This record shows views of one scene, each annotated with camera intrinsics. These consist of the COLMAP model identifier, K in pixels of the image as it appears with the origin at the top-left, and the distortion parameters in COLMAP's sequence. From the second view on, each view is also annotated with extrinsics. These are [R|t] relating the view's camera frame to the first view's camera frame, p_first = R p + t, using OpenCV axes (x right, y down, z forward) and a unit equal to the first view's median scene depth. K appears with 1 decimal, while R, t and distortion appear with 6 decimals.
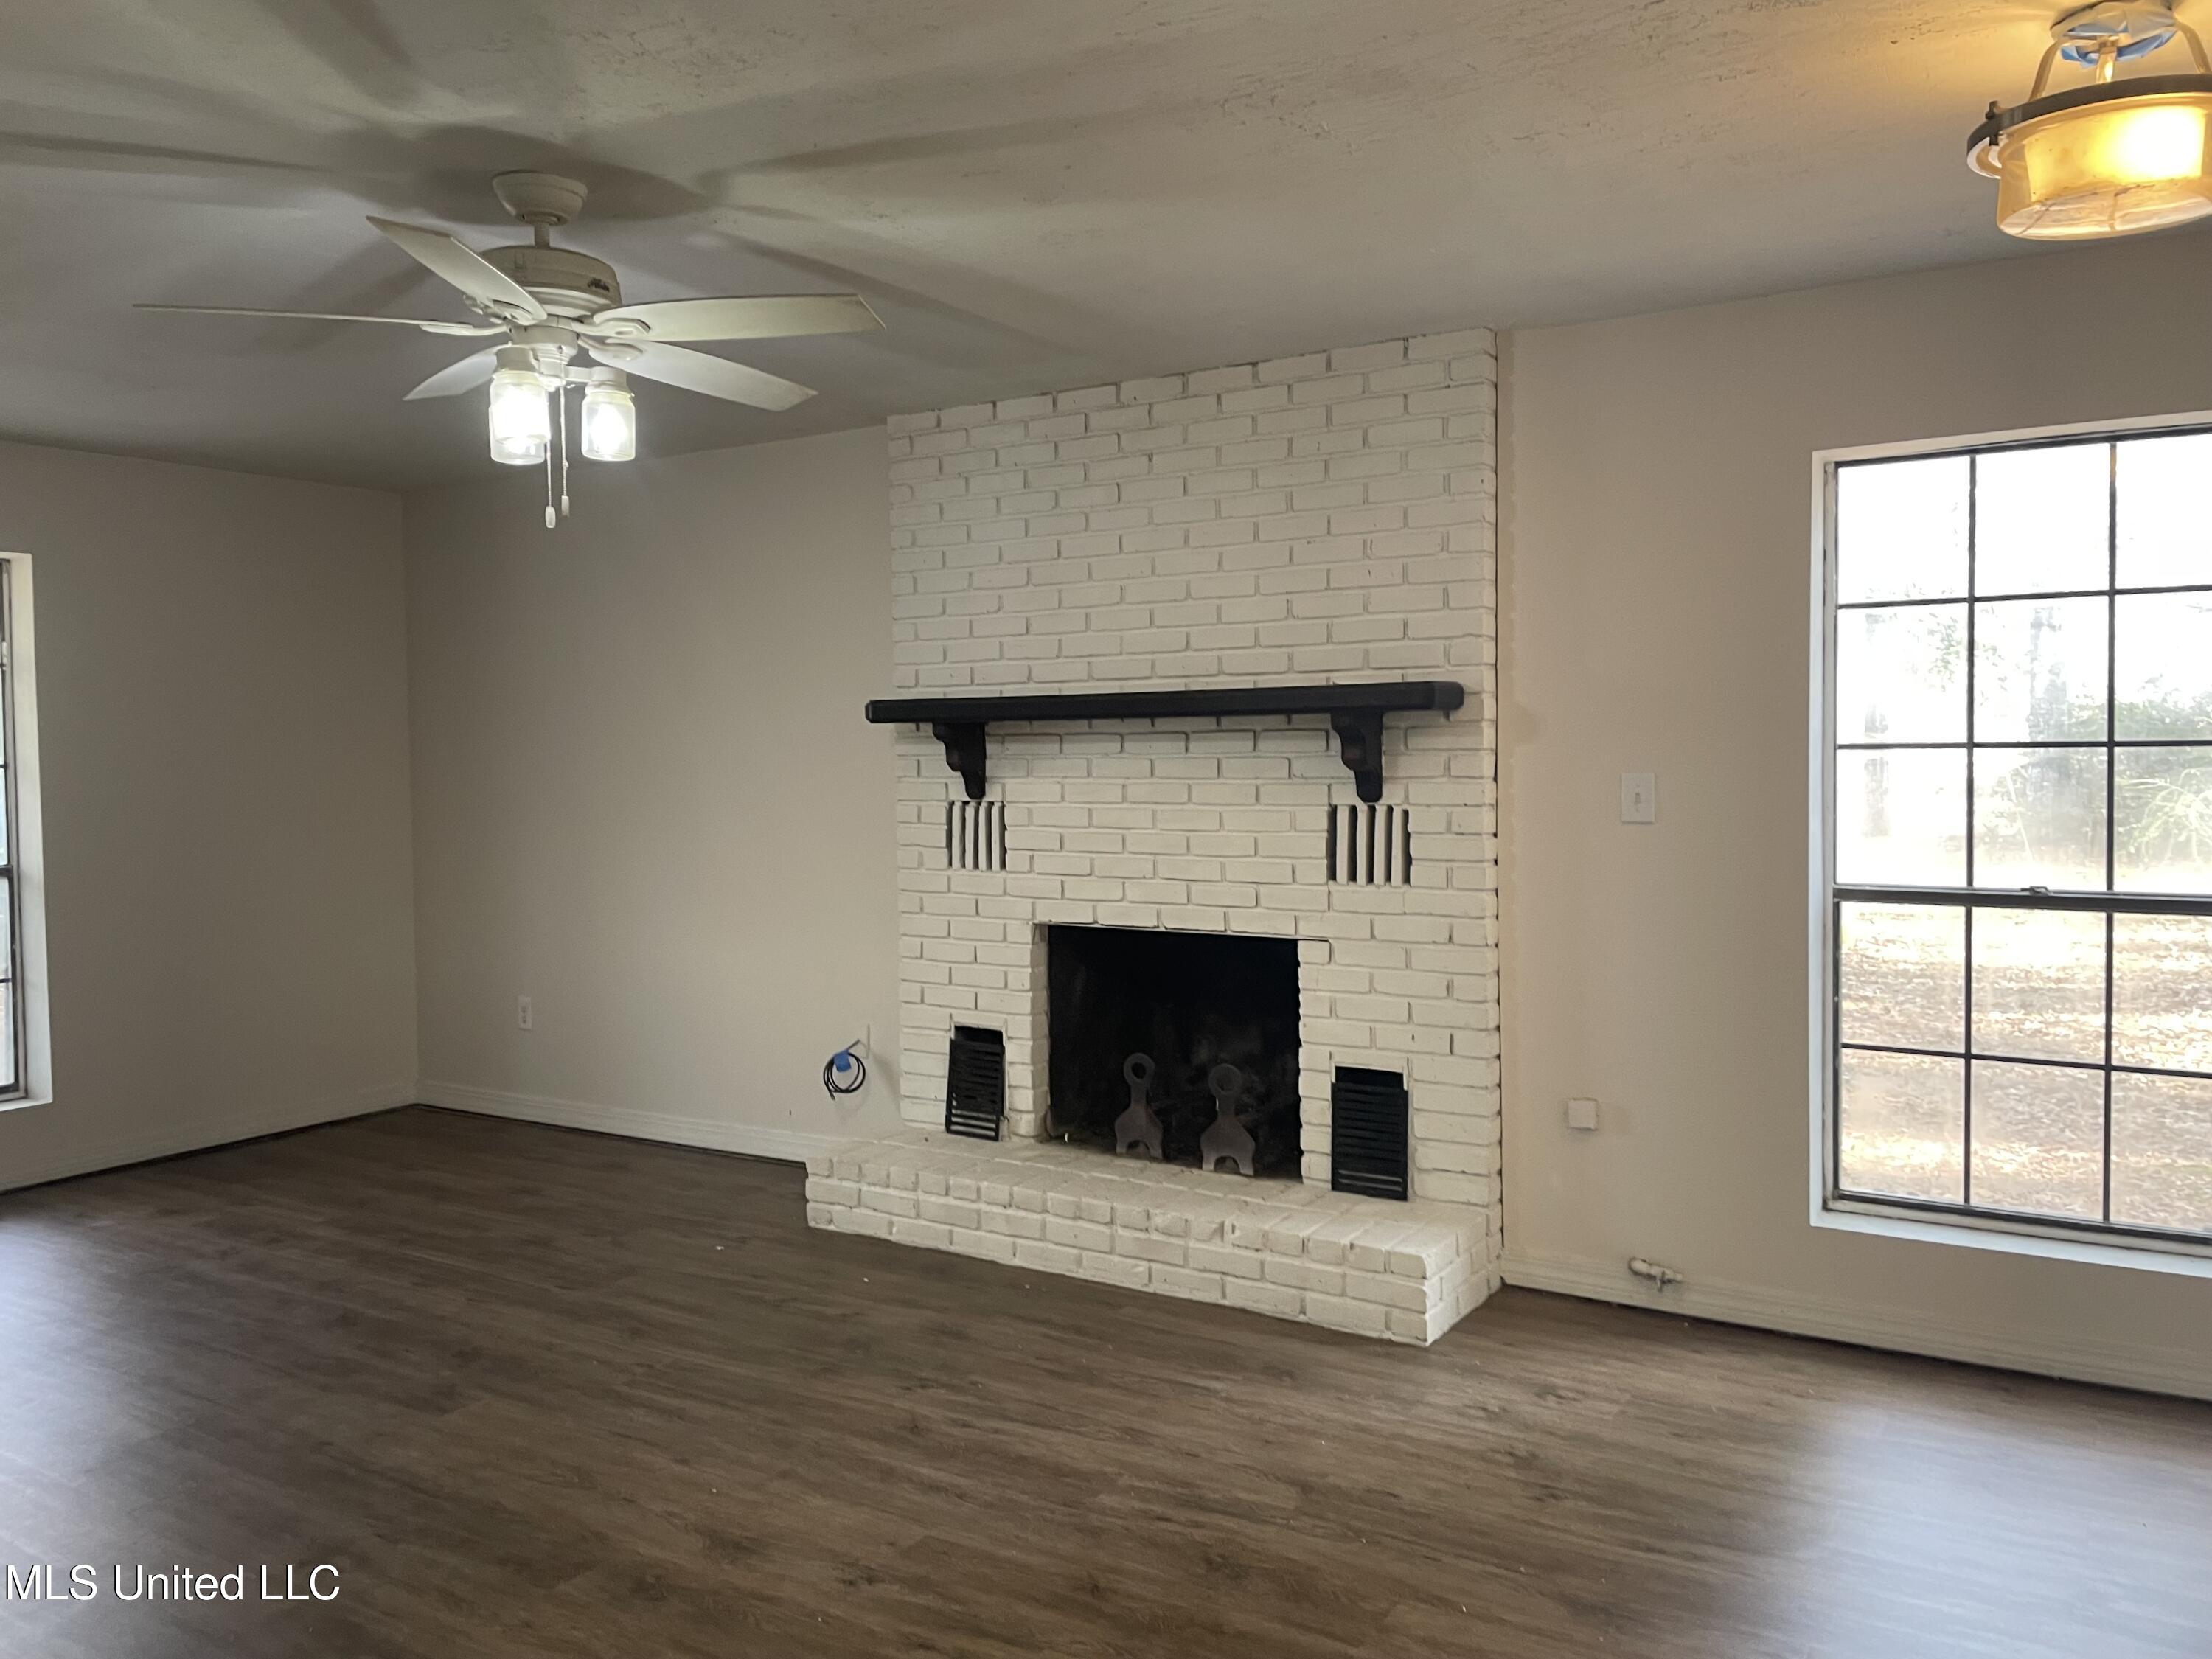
lens RADIAL K [[1649.3, 0, 1097.6], [0, 1649.3, 818.0], [0, 0, 1]] dist [0.075923, -0.004019]
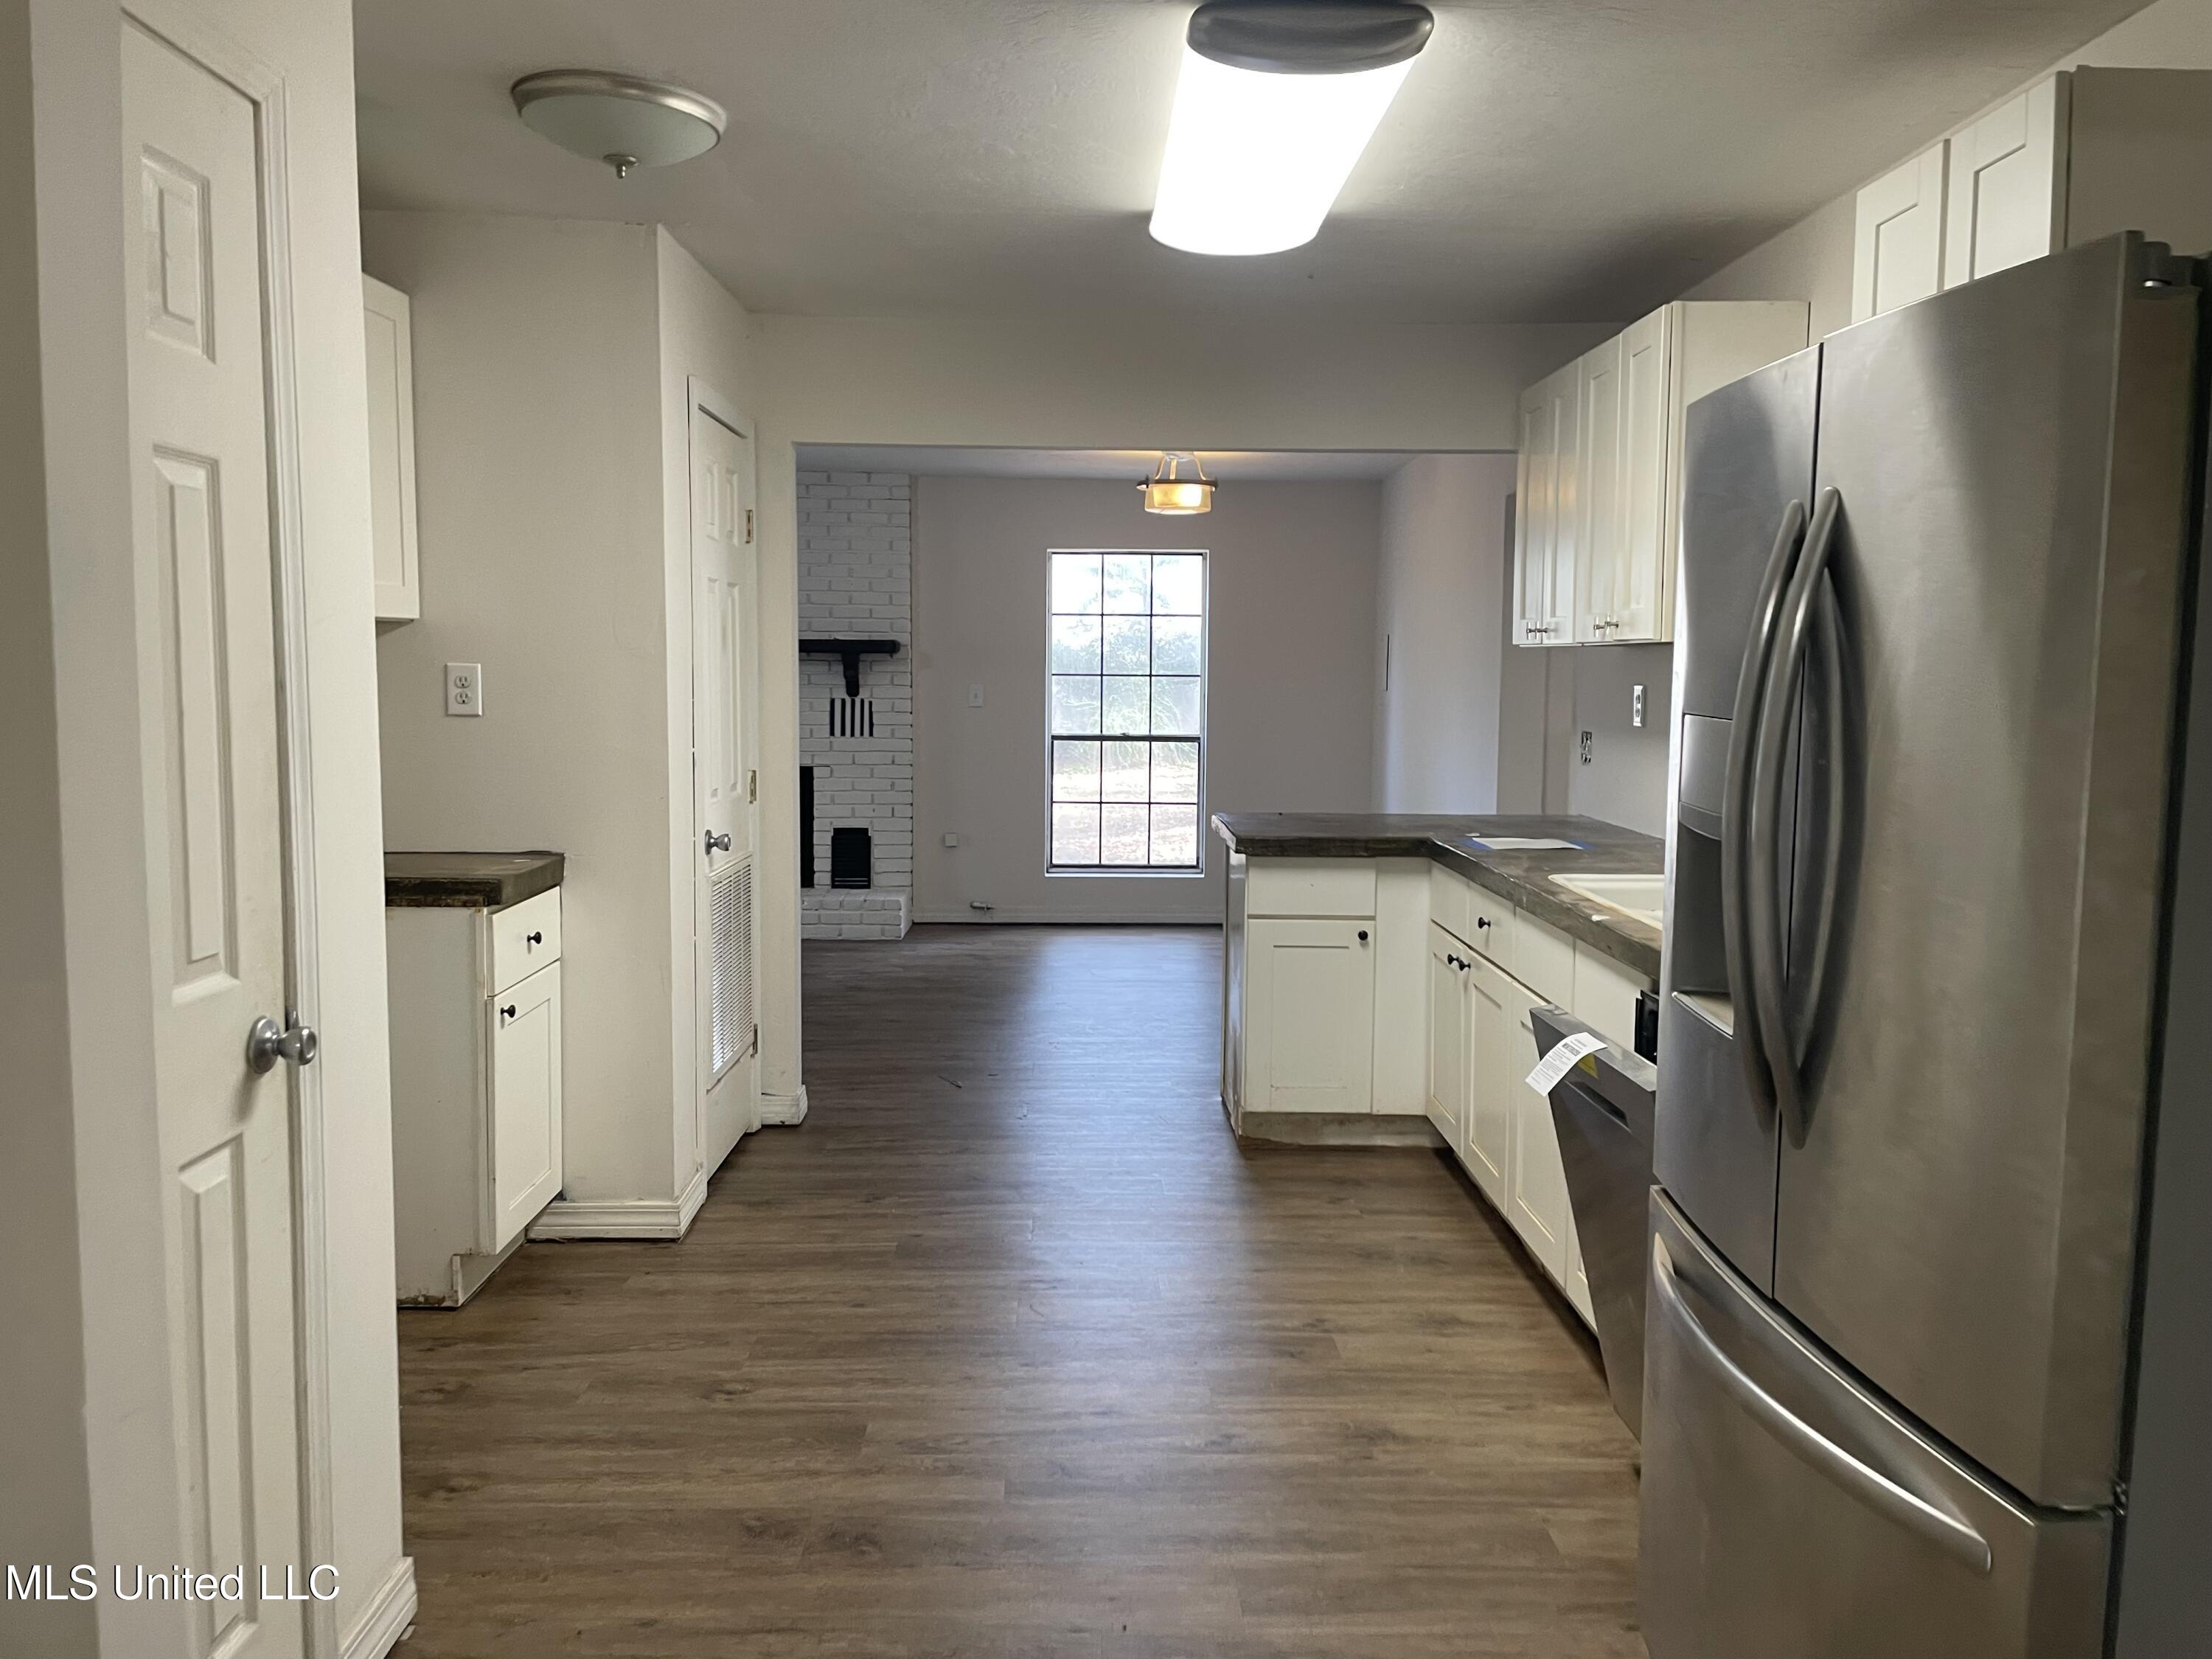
lens RADIAL K [[1649.3, 0, 1105.6], [0, 1649.3, 827.3], [0, 0, 1]] dist [0.075923, -0.004019]
pose [[0.832348, -0.030963, 0.553387, -0.721809], [0.000237, 0.998458, 0.055509, 0.038600], [-0.554253, -0.046071, 0.831072, -0.896550]]
